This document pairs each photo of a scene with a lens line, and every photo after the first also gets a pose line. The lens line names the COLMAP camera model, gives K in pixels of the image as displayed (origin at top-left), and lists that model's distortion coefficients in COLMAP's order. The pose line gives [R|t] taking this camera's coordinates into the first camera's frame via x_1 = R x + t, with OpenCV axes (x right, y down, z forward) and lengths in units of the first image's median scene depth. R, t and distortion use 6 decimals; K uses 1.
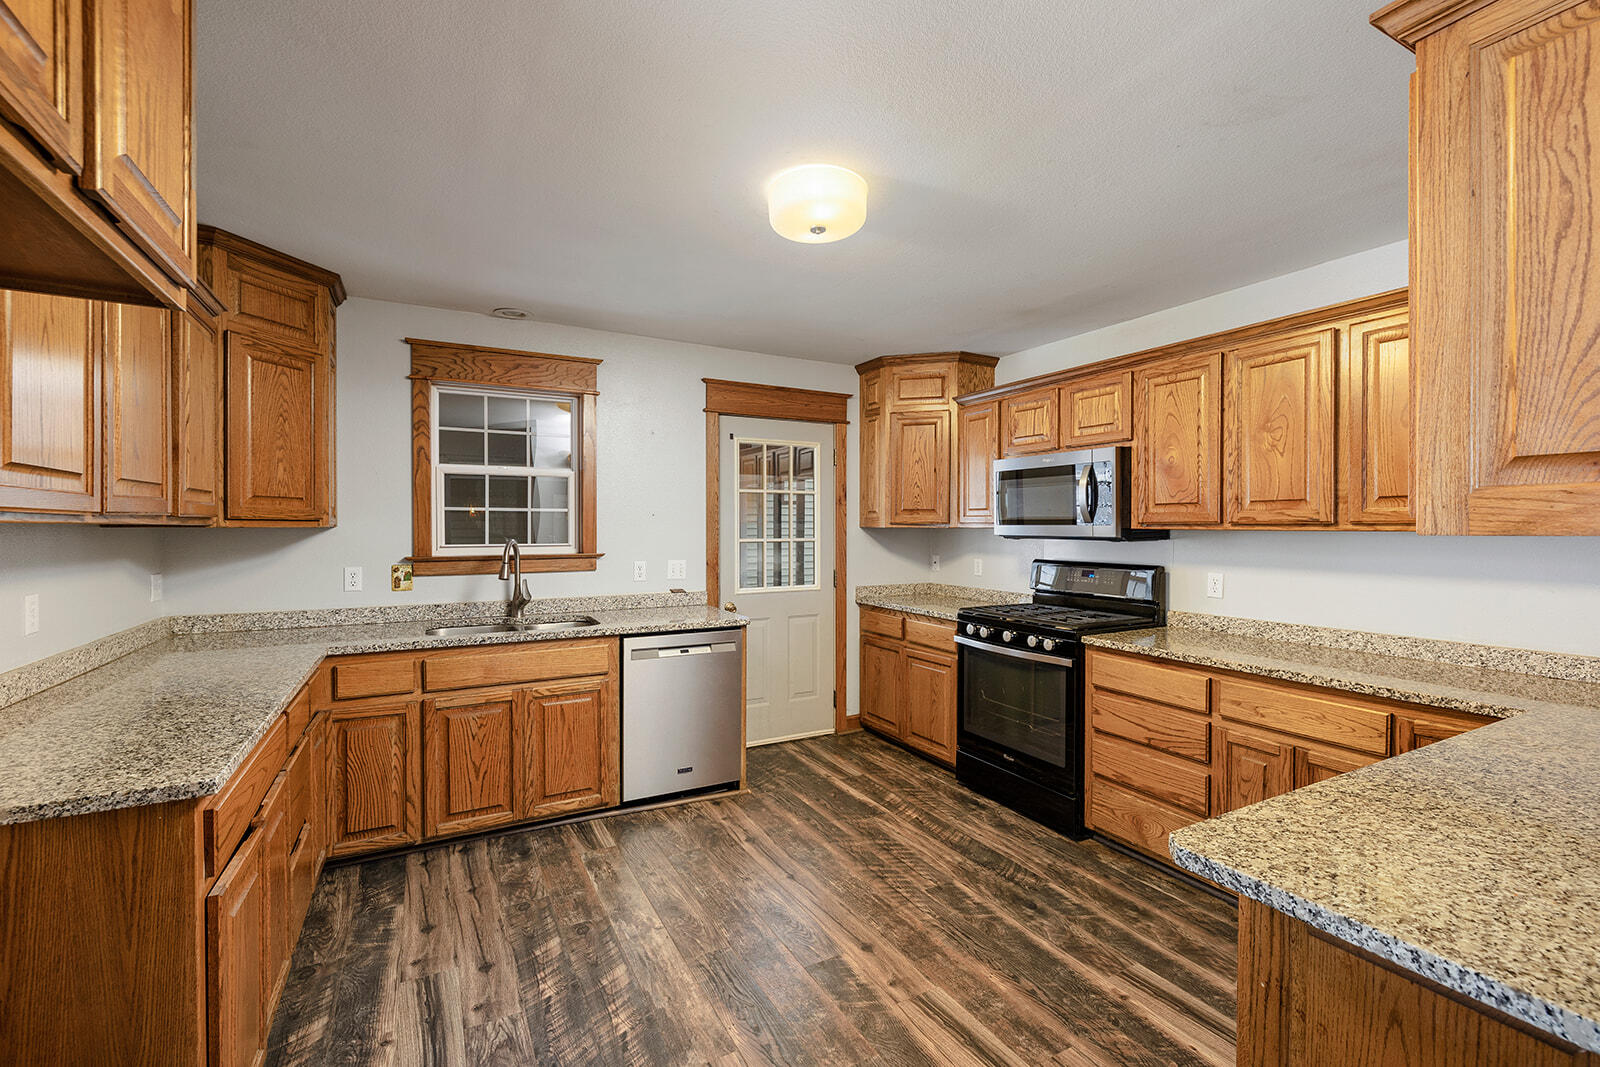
lens RADIAL K [[687.4, 0, 788.4], [0, 687.4, 530.1], [0, 0, 1]] dist [0.001911, -0.001102]
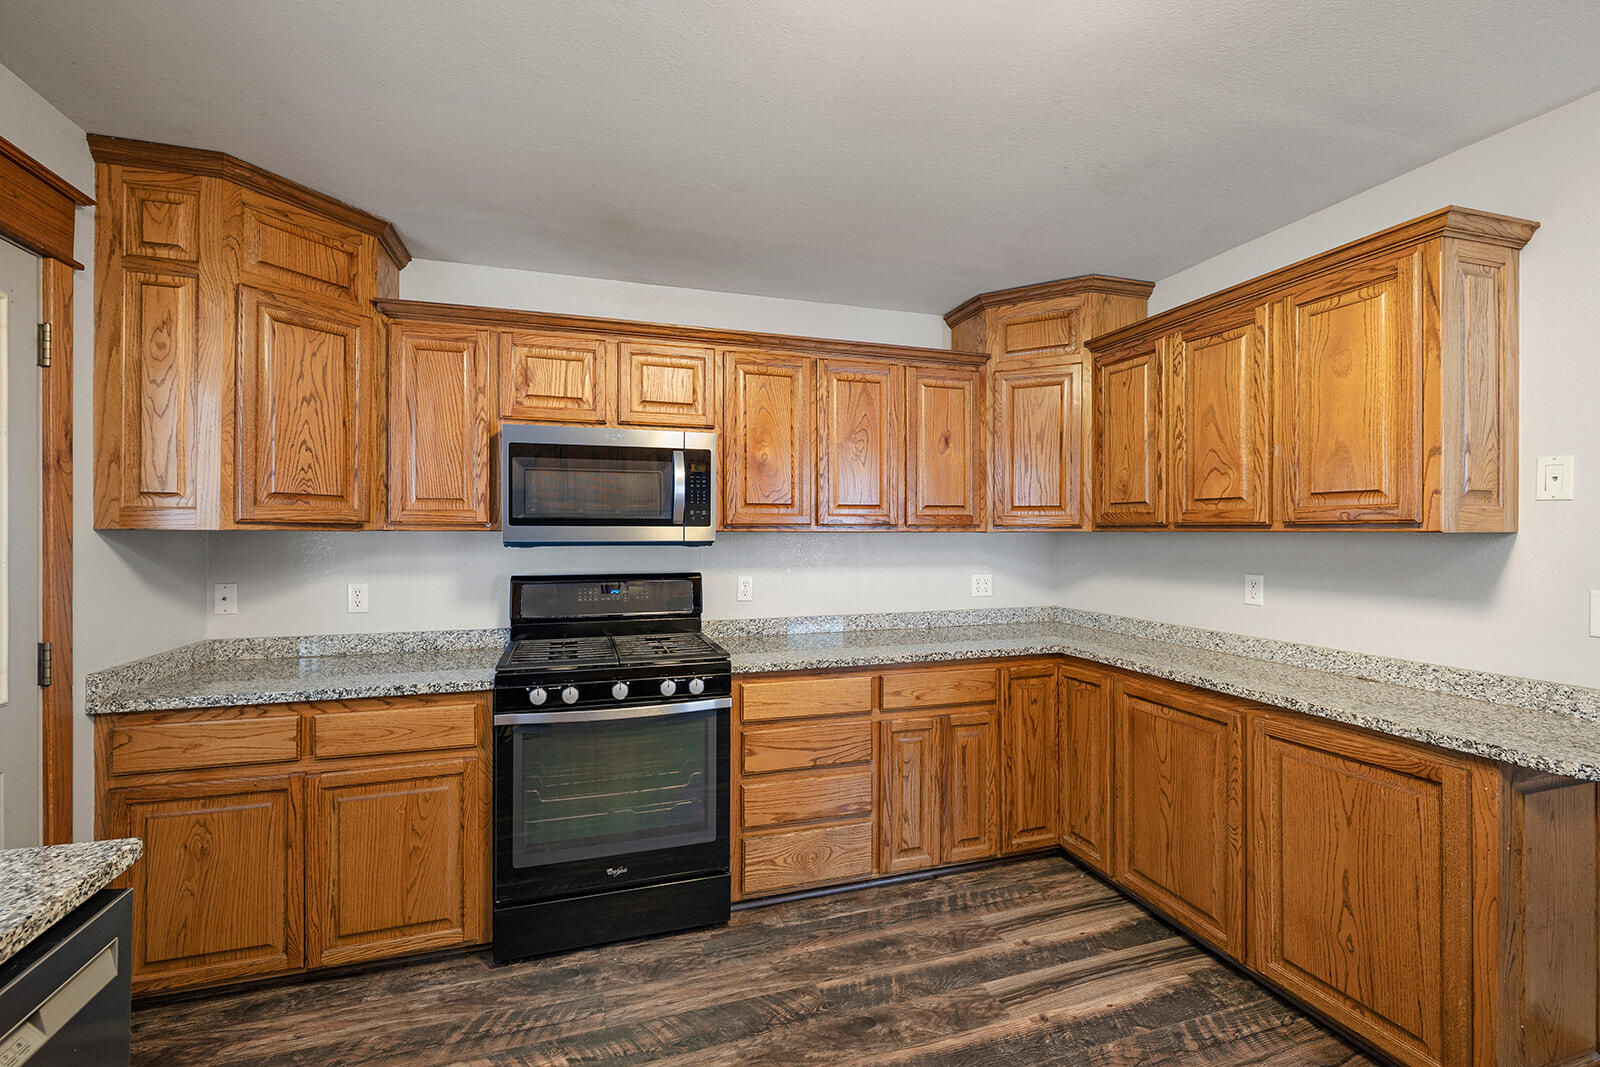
lens RADIAL K [[687.4, 0, 786.2], [0, 687.4, 530.3], [0, 0, 1]] dist [0.001911, -0.001102]
pose [[0.174821, -0.000010, 0.984600, -0.361956], [0.005450, 0.999985, -0.000958, -0.001845], [-0.984585, 0.005534, 0.174818, 0.823165]]
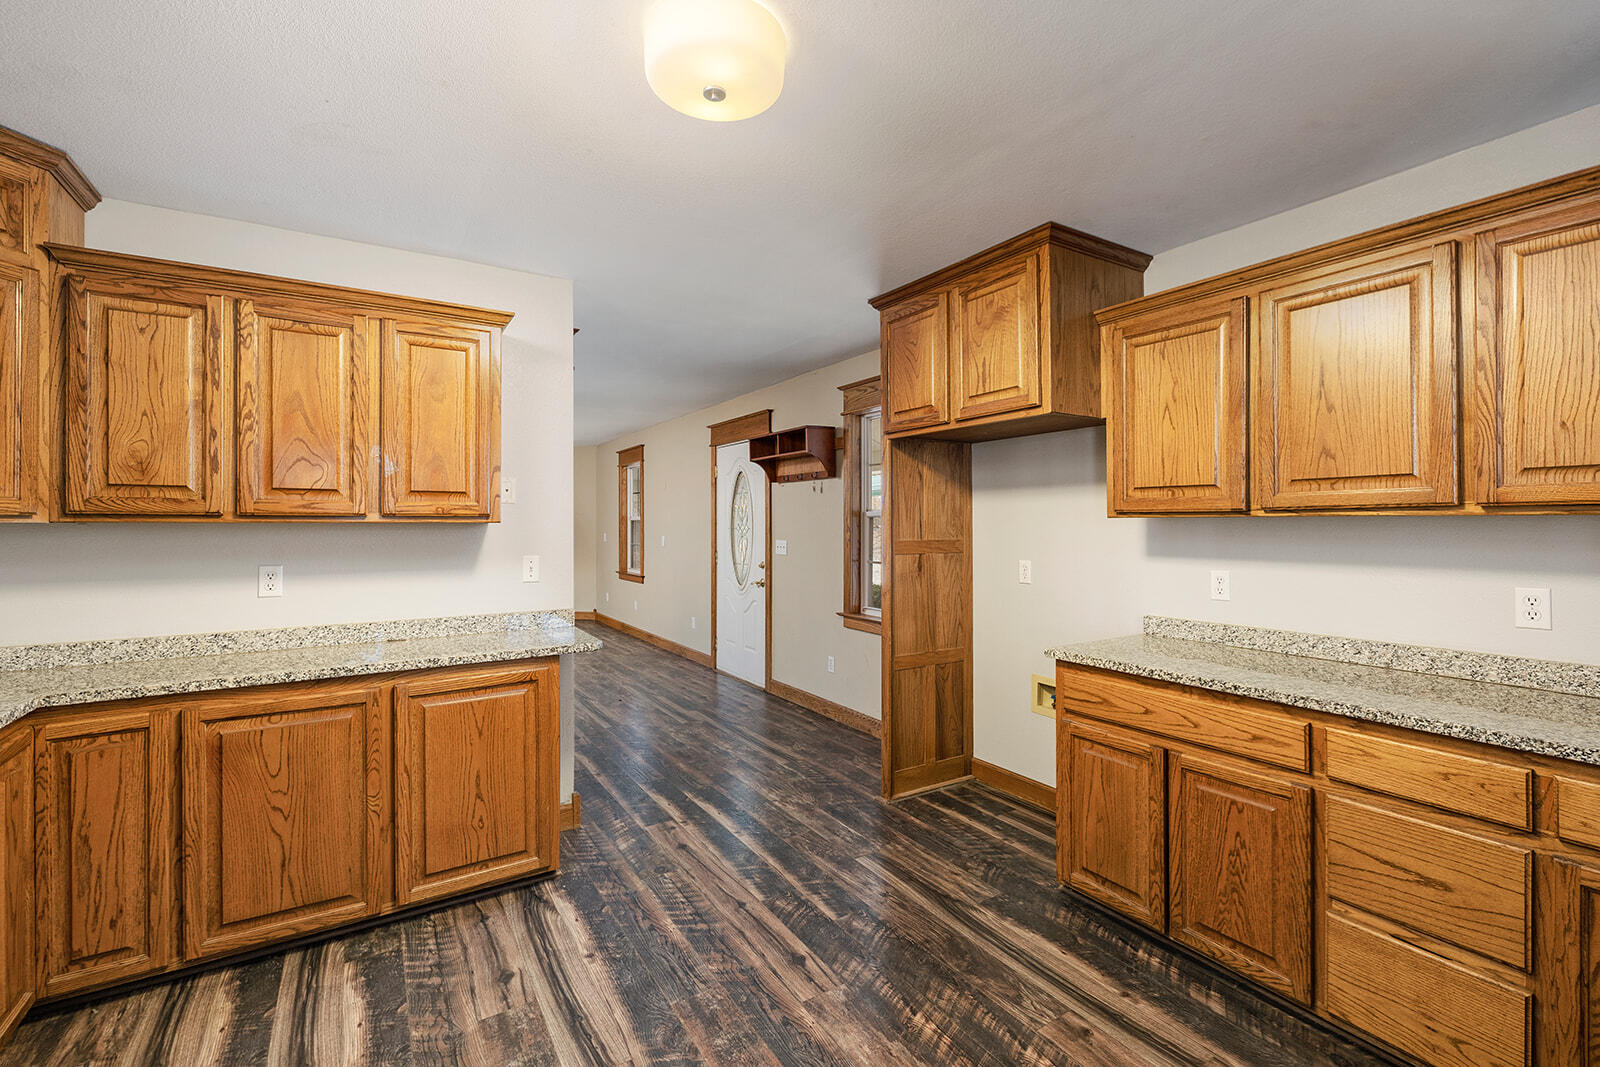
lens RADIAL K [[687.4, 0, 797.7], [0, 687.4, 523.9], [0, 0, 1]] dist [0.001911, -0.001102]
pose [[-0.996138, -0.000534, -0.087803, 0.016516], [-0.001231, 0.999968, 0.007884, -0.003763], [0.087796, 0.007962, -0.996107, 1.304938]]
